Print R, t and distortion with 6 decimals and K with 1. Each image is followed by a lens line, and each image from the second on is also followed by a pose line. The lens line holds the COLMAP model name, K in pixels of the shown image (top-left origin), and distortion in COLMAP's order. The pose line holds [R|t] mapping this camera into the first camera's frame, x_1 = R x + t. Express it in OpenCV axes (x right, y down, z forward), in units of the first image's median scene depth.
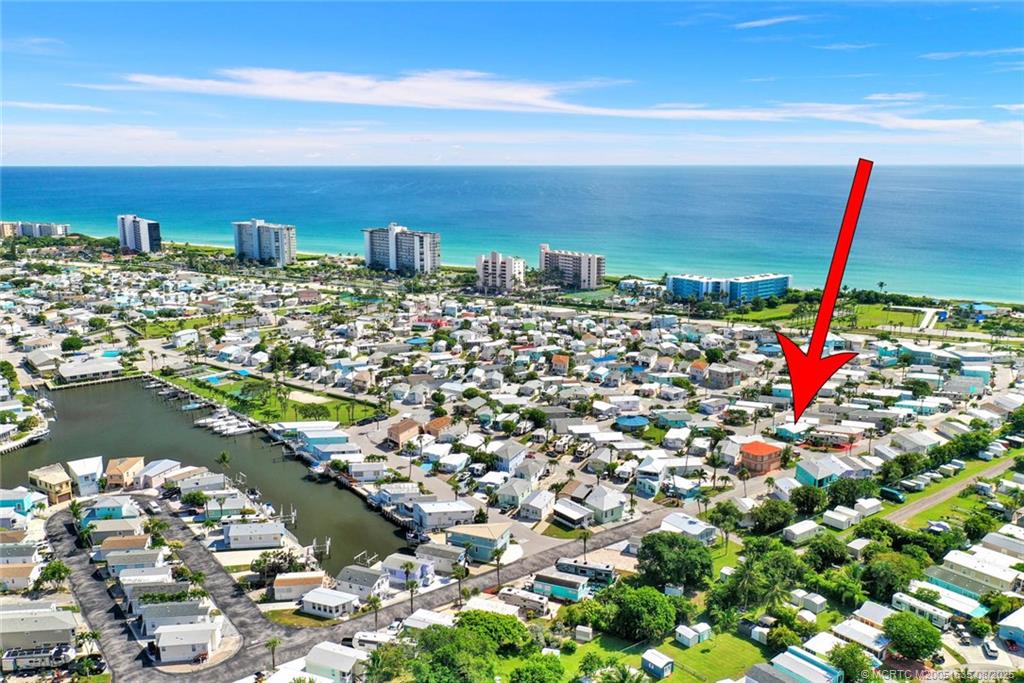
lens RADIAL K [[869.5, 0, 512.0], [0, 869.5, 341.5], [0, 0, 1]] dist [-0.002373, 0.002528]
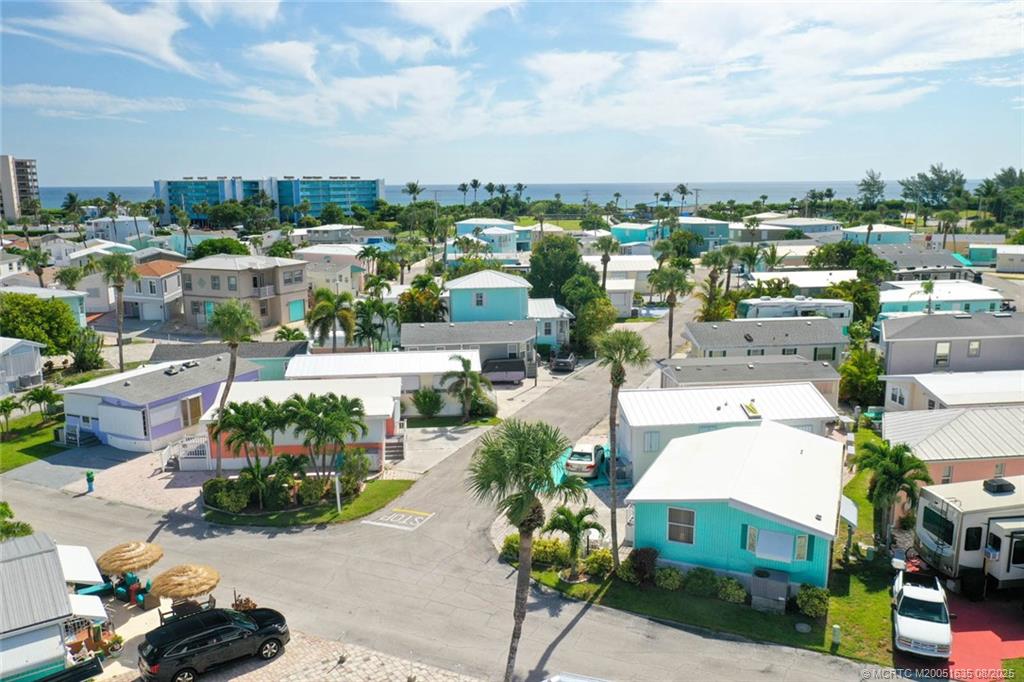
lens RADIAL K [[809.0, 0, 511.5], [0, 809.0, 298.5], [0, 0, 1]] dist [-0.005748, -0.003467]
pose [[0.873534, -0.070460, 0.481637, 0.159425], [0.104855, 0.993476, -0.044834, 0.050141], [-0.475336, 0.089666, 0.875223, 0.606182]]
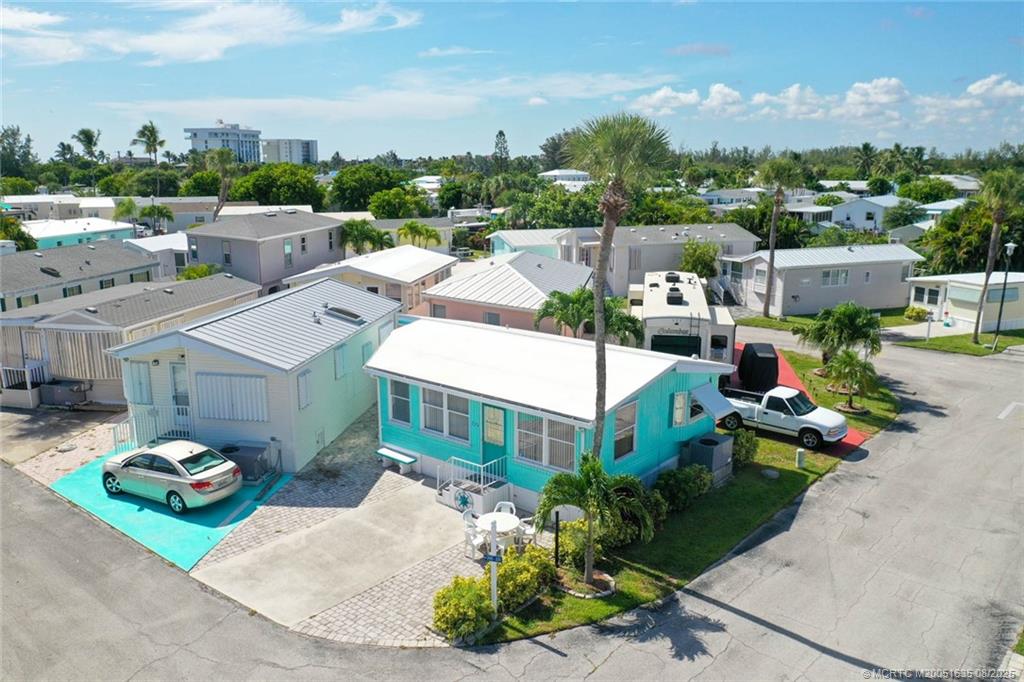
lens RADIAL K [[807.1, 0, 512.0], [0, 807.1, 341.0], [0, 0, 1]] dist [-0.001088, 0.004081]
pose [[-0.233543, -0.204989, 0.950493, 0.162058], [0.195933, 0.947552, 0.252497, 0.049586], [-0.952401, 0.245202, -0.181130, 0.673590]]
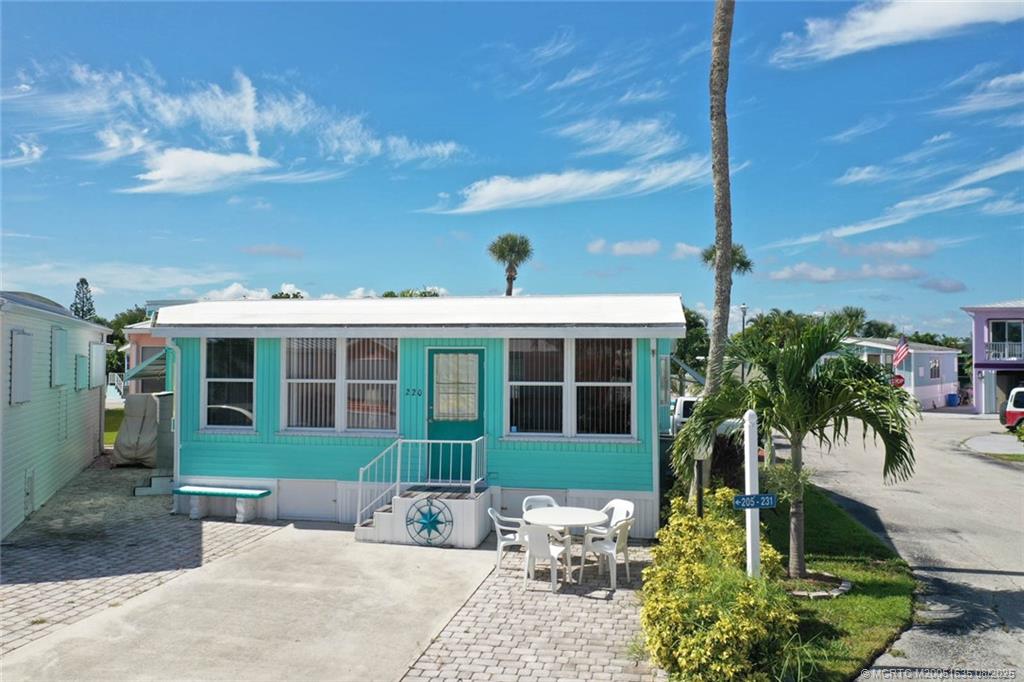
lens RADIAL K [[807.1, 0, 512.0], [0, 807.1, 341.0], [0, 0, 1]] dist [-0.001088, 0.004081]
pose [[-0.684544, 0.018998, 0.728724, 0.185550], [0.145997, 0.982979, 0.111519, 0.061845], [-0.714202, 0.182731, -0.675666, 0.683612]]
